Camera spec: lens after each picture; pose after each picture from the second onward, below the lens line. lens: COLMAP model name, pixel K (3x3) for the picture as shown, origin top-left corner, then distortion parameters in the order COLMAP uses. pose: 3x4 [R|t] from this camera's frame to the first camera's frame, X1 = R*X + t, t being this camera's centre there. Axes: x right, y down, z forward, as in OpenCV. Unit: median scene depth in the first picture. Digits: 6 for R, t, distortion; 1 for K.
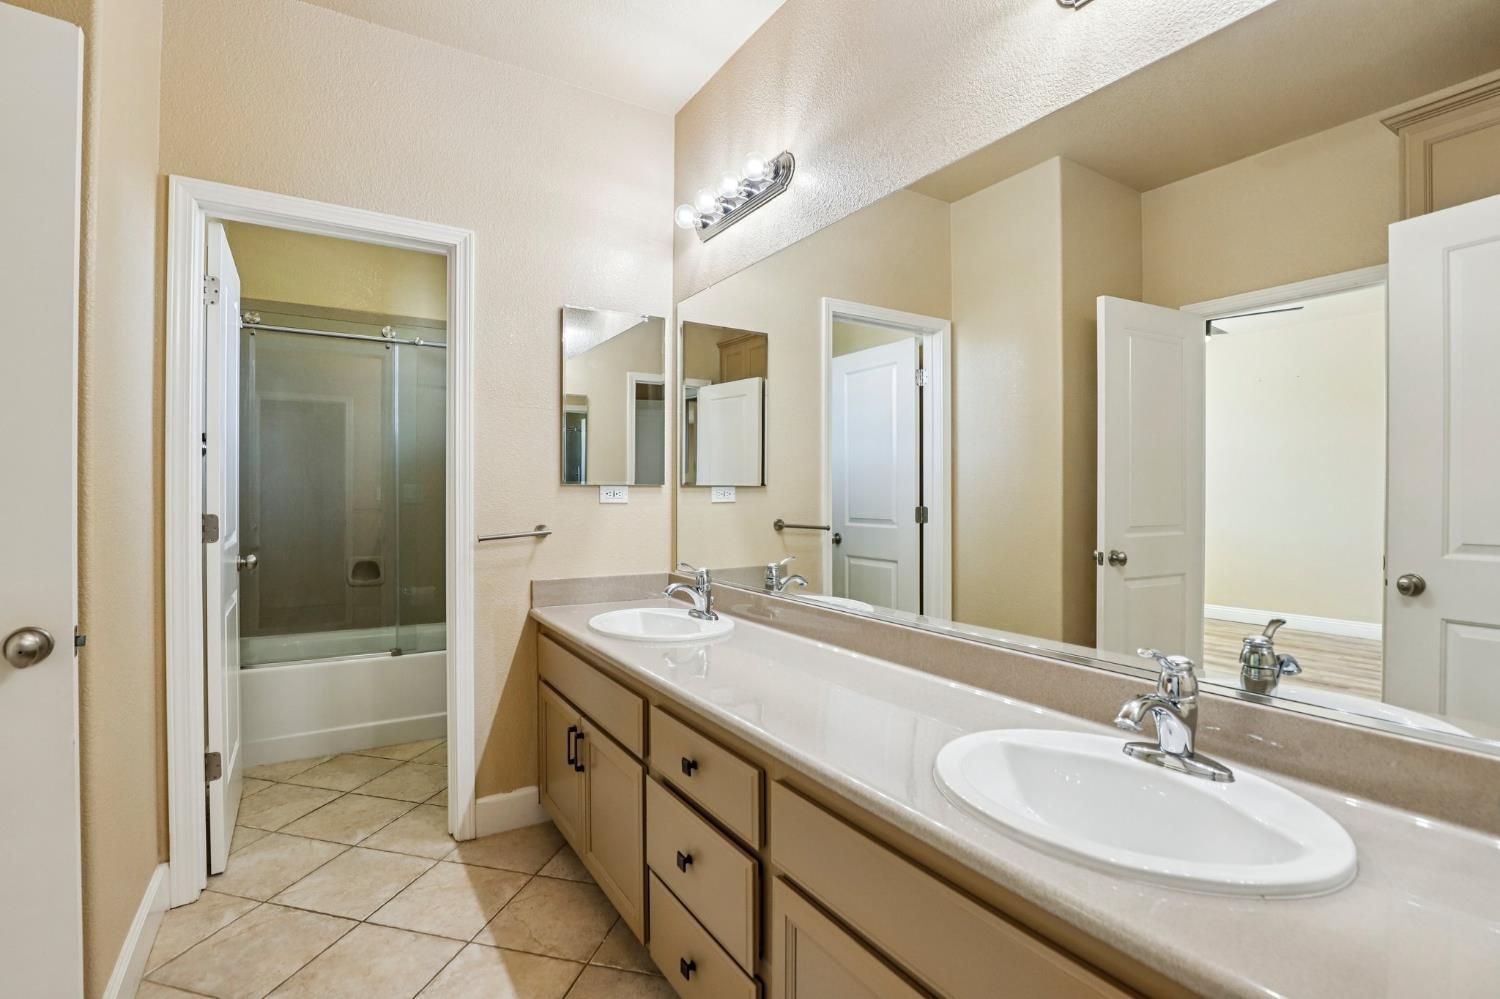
lens RADIAL K [[712.1, 0, 739.7], [0, 712.1, 489.8], [0, 0, 1]] dist [-0.020059, 0.001079]
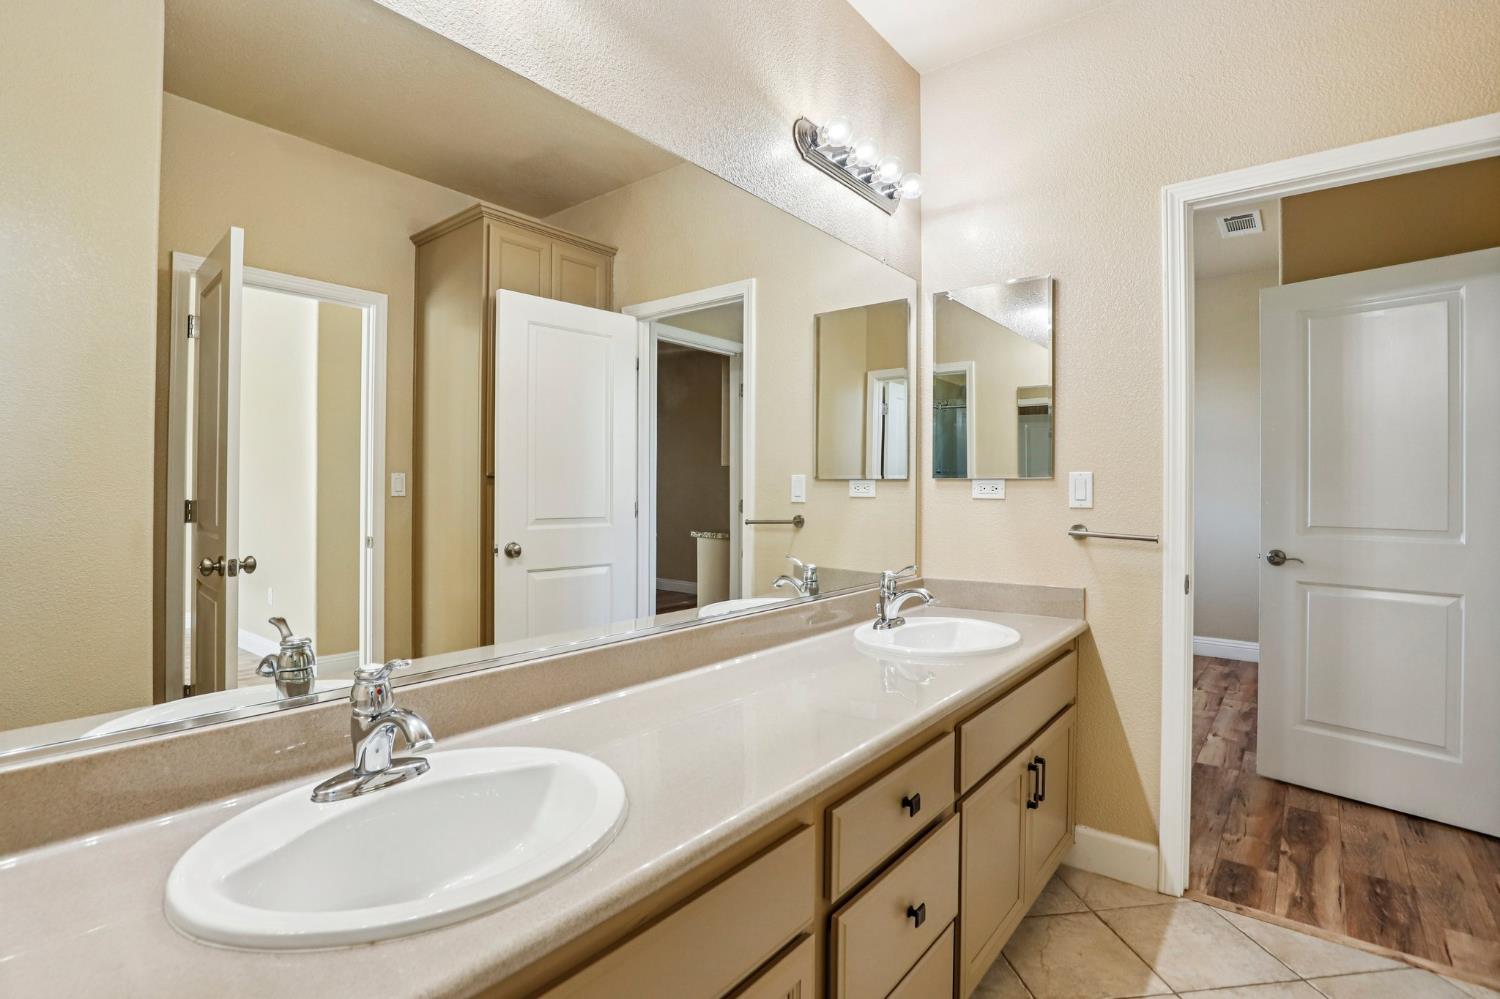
lens RADIAL K [[712.1, 0, 739.7], [0, 712.1, 489.8], [0, 0, 1]] dist [-0.020059, 0.001079]
pose [[0.312199, 0.005166, -0.950003, 0.726252], [0.003346, 0.999973, 0.006538, 0.000880], [0.950011, -0.005220, 0.312174, 0.528513]]
